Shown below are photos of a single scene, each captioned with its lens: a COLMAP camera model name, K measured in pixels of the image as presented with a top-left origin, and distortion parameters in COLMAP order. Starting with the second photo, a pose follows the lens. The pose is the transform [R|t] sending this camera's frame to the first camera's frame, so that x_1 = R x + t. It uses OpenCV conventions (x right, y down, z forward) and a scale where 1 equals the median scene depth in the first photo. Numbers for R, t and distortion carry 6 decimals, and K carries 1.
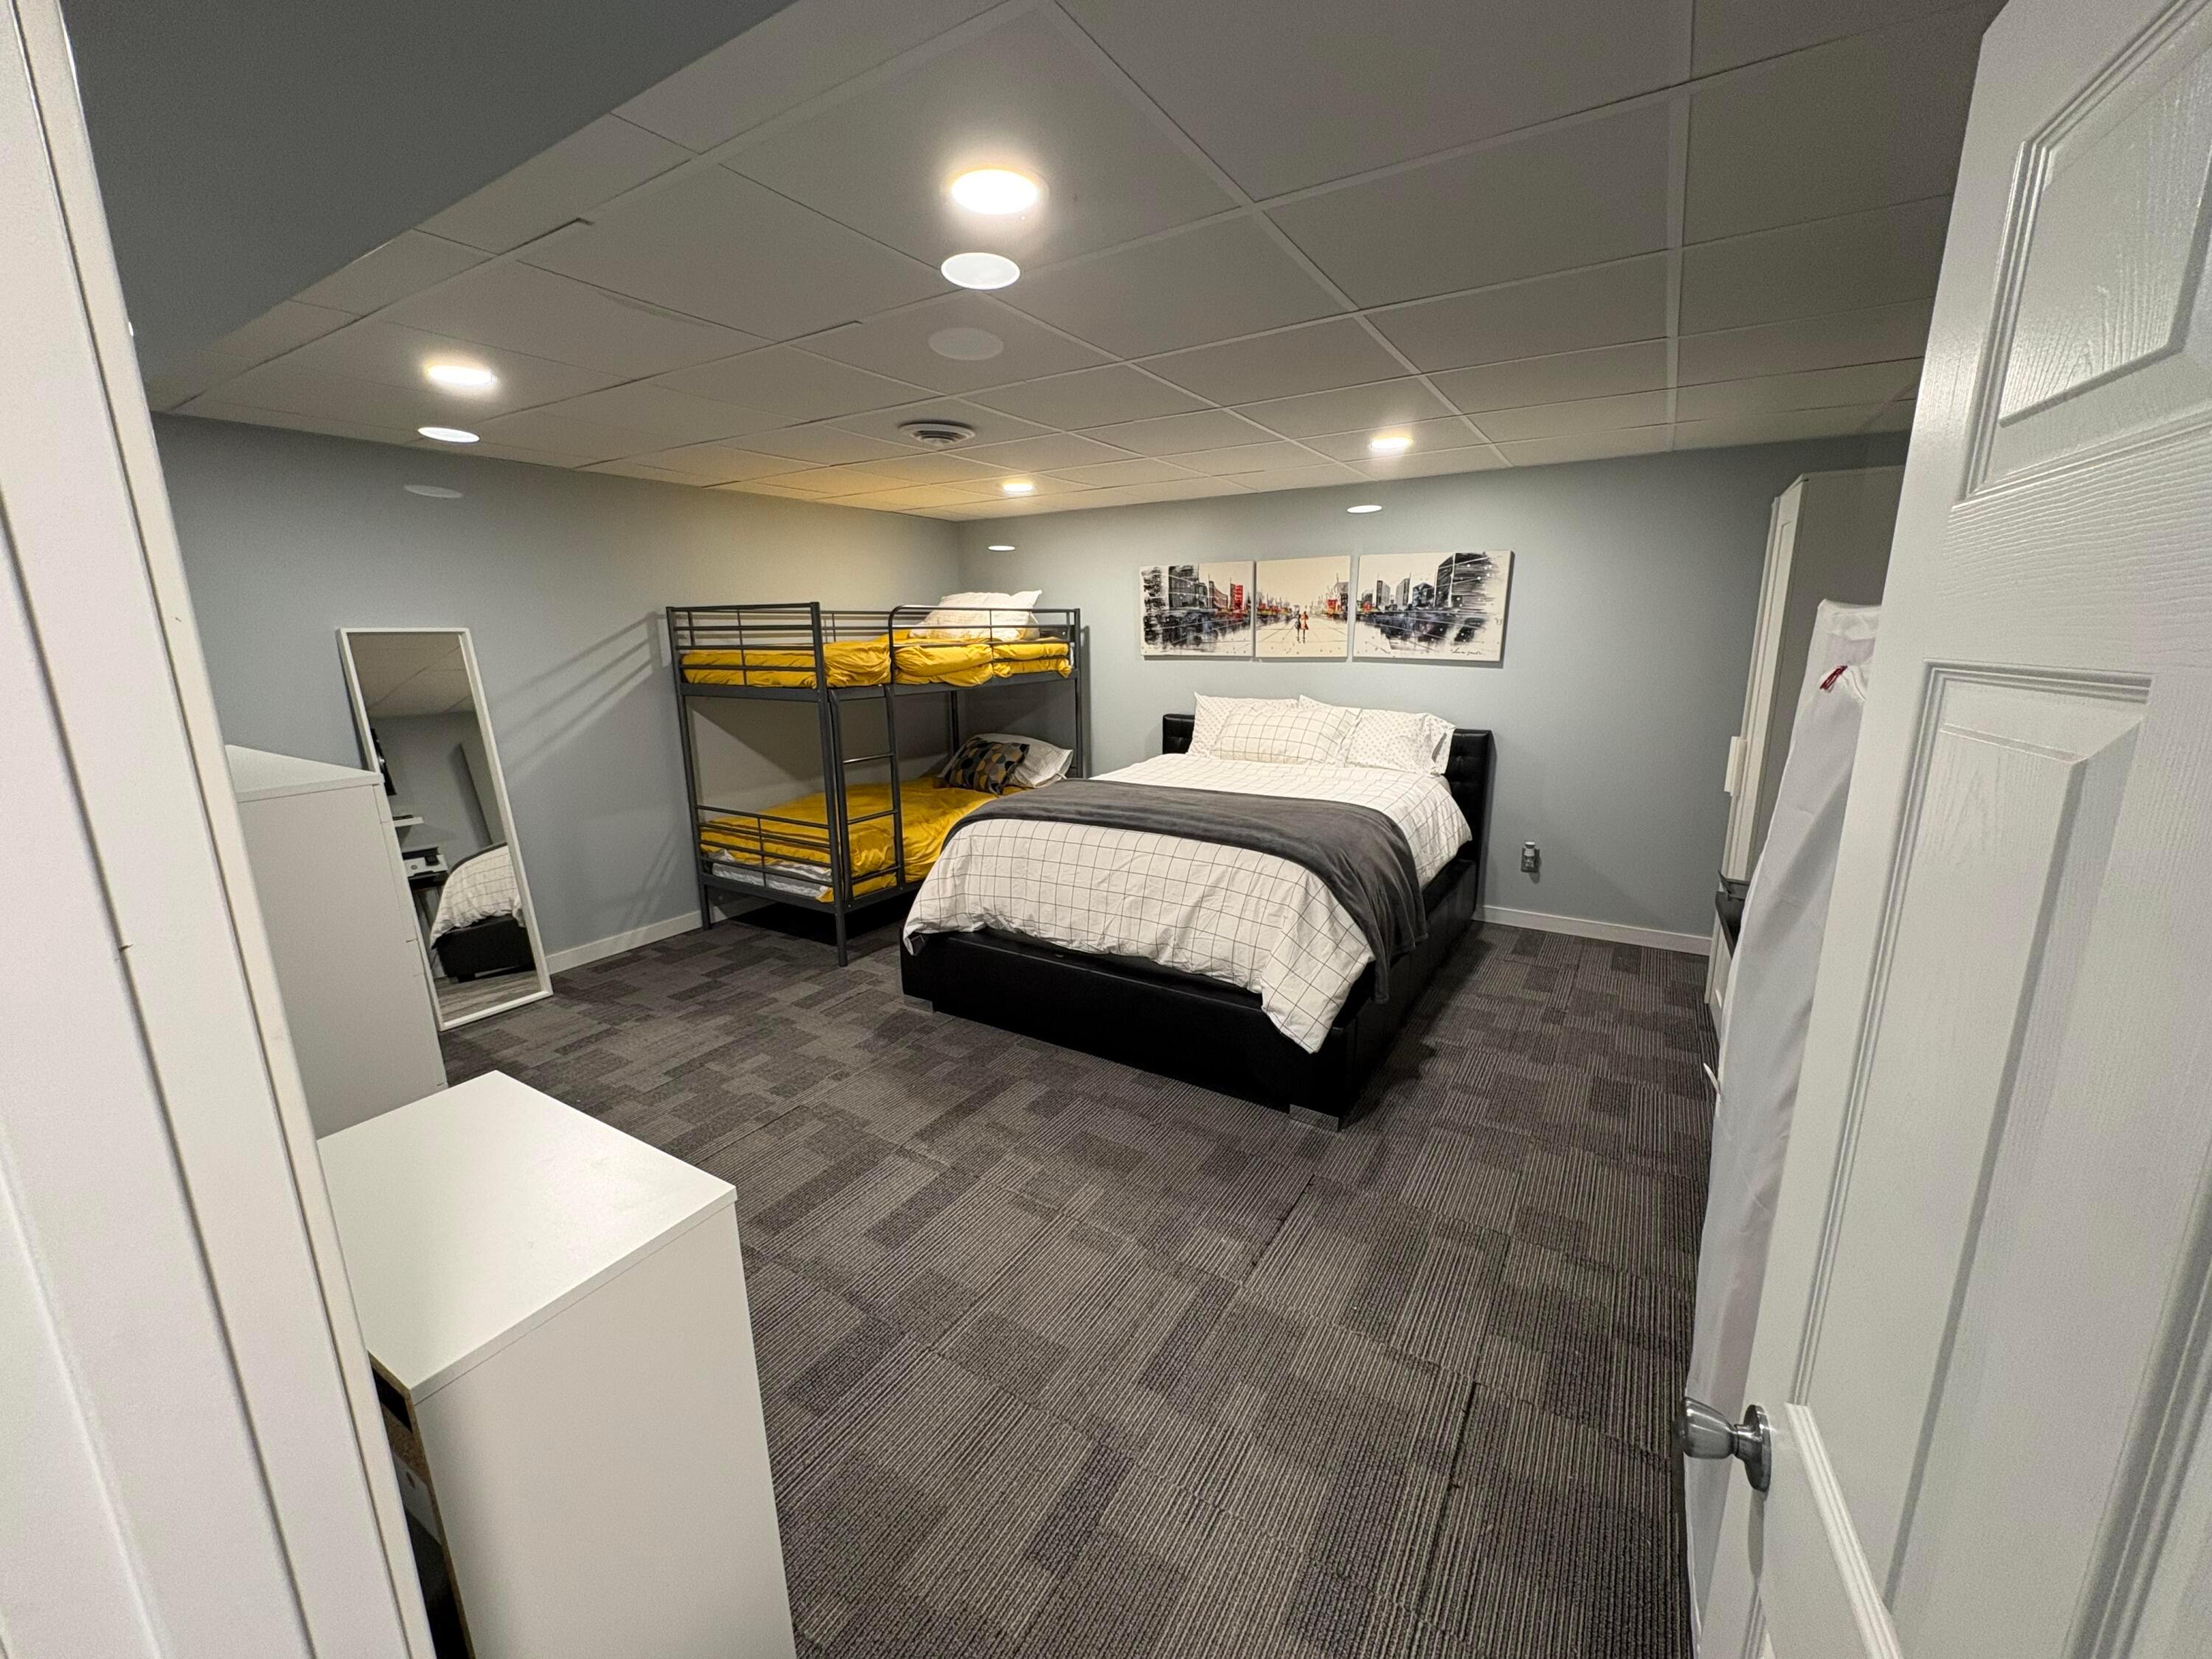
lens RADIAL K [[879.1, 0, 1106.0], [0, 879.1, 829.5], [0, 0, 1]] dist [-0.004808, 0.000241]
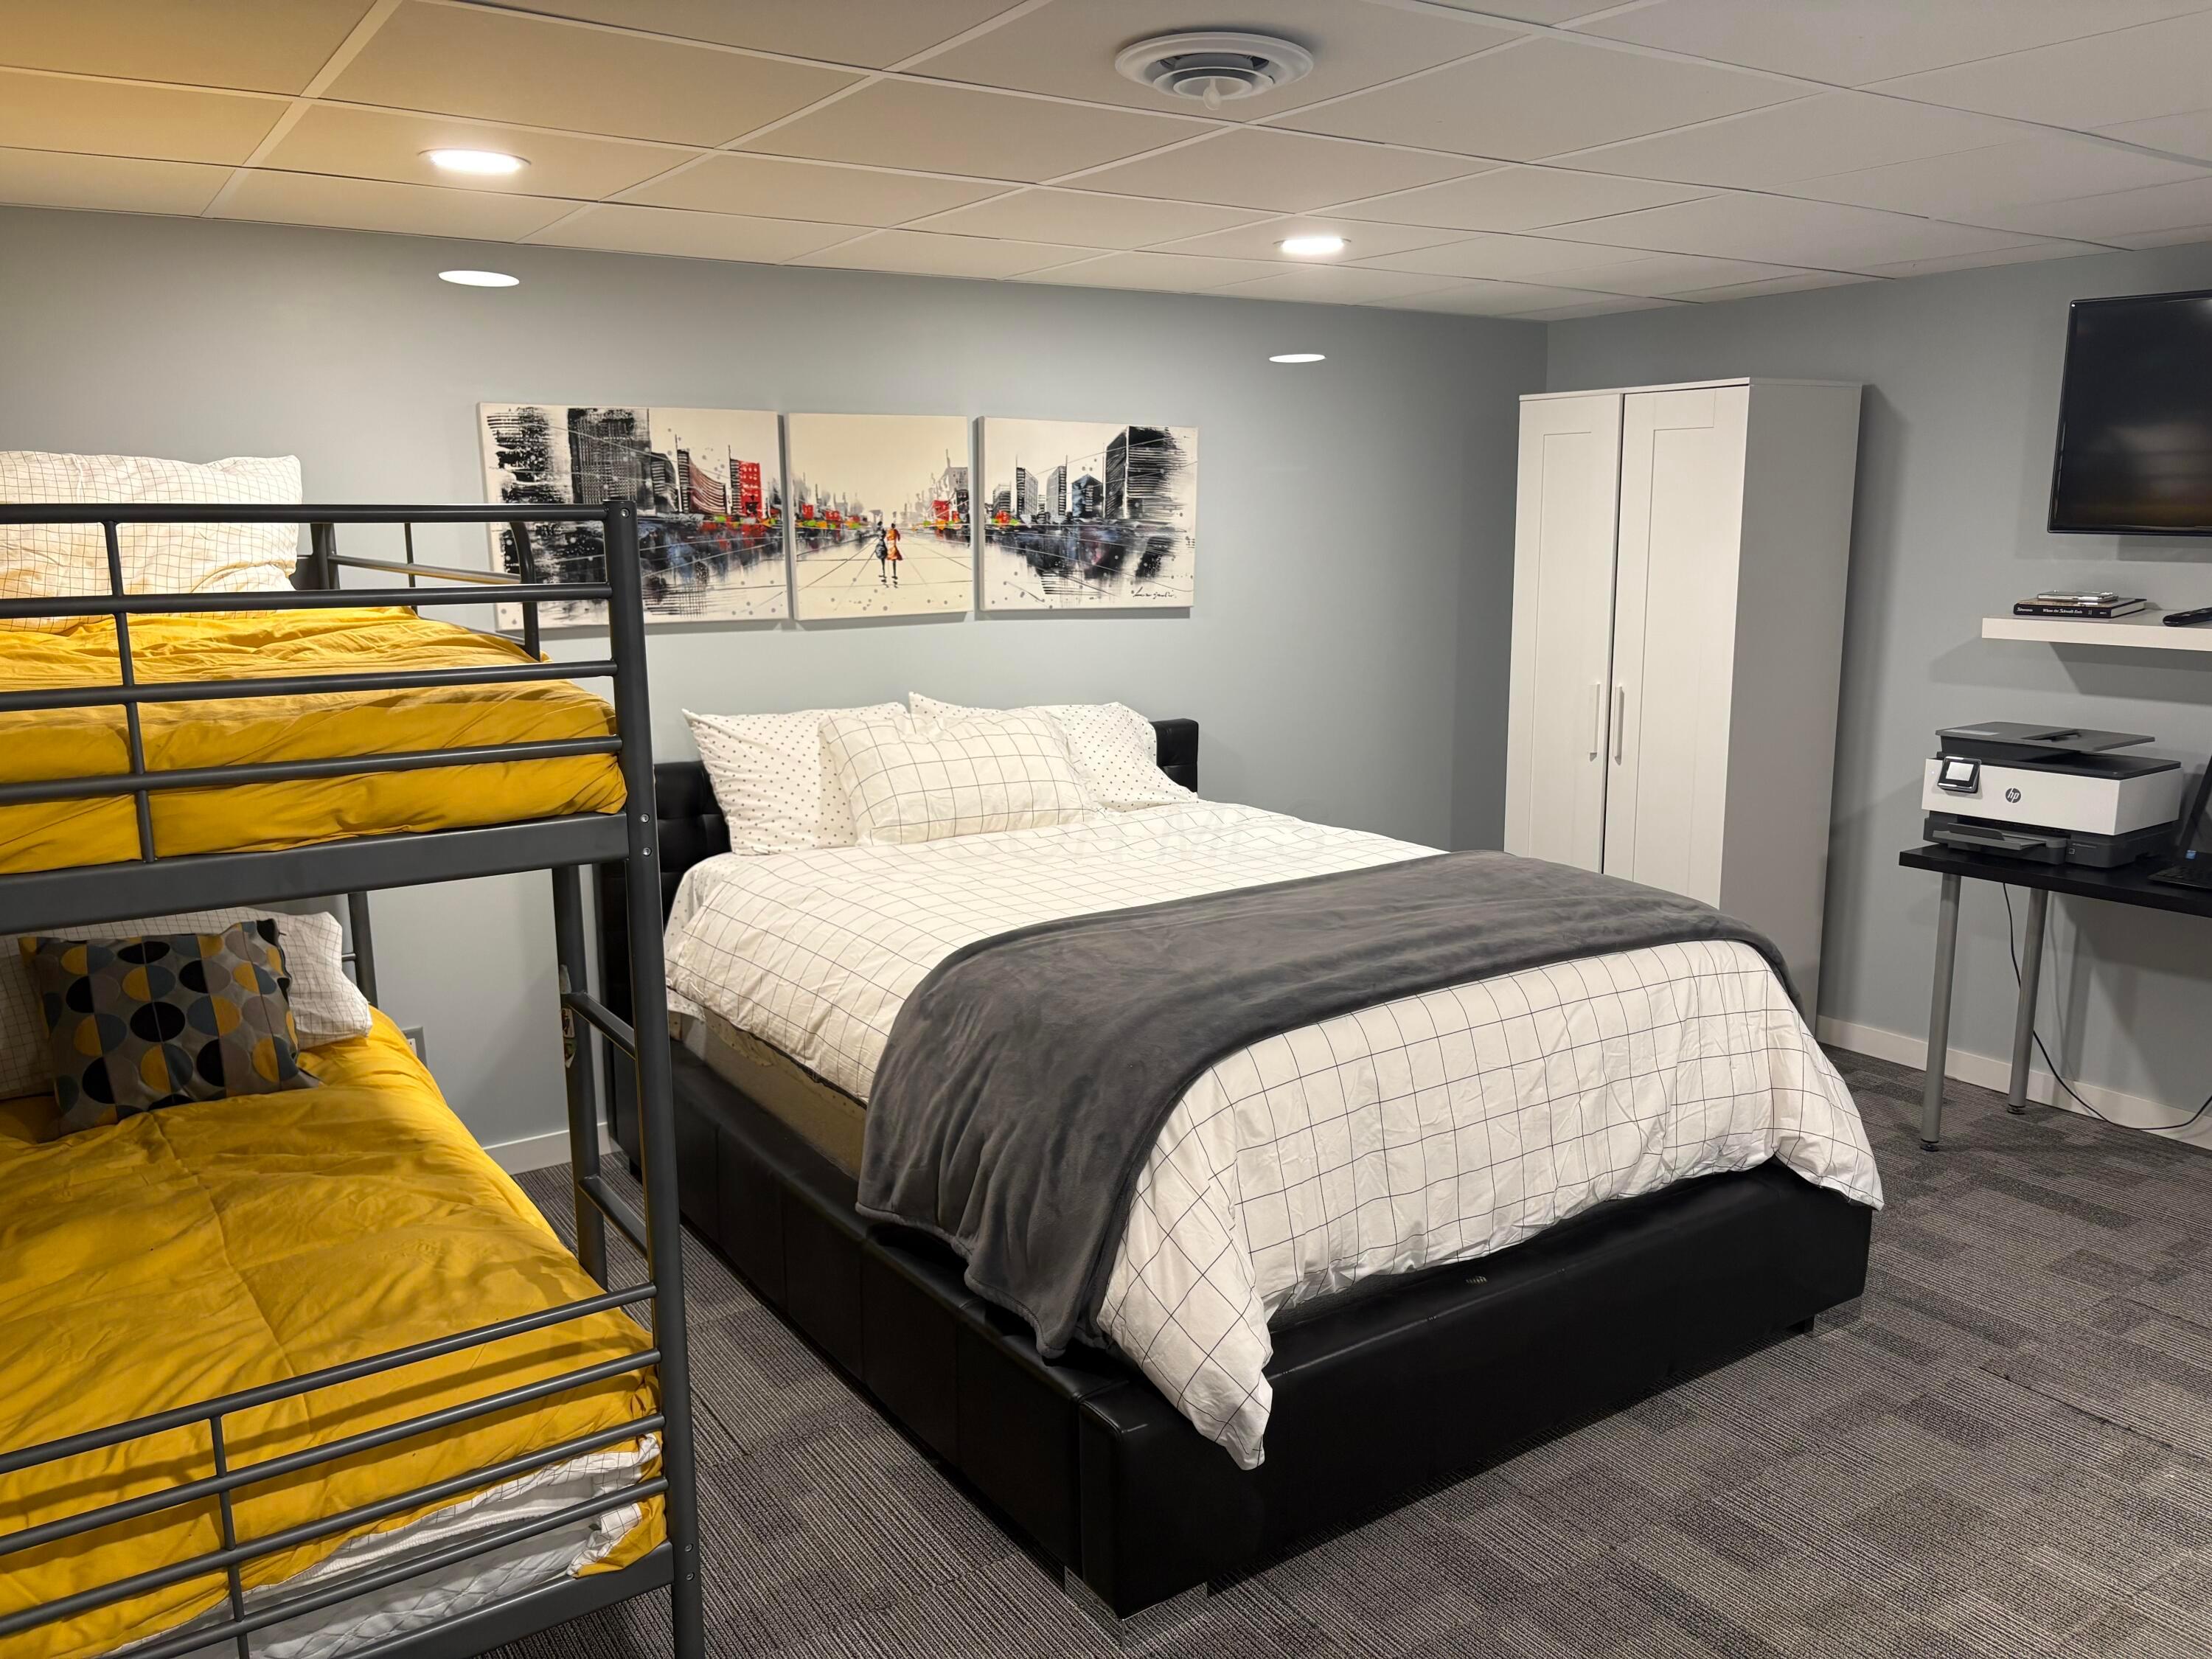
lens RADIAL K [[1653.8, 0, 1112.6], [0, 1653.8, 867.1], [0, 0, 1]] dist [0.061003, -0.078608]
pose [[0.412263, -0.183018, 0.892493, -0.614999], [0.206752, 0.972851, 0.103993, -0.138820], [-0.887295, 0.141652, 0.438910, 0.535838]]
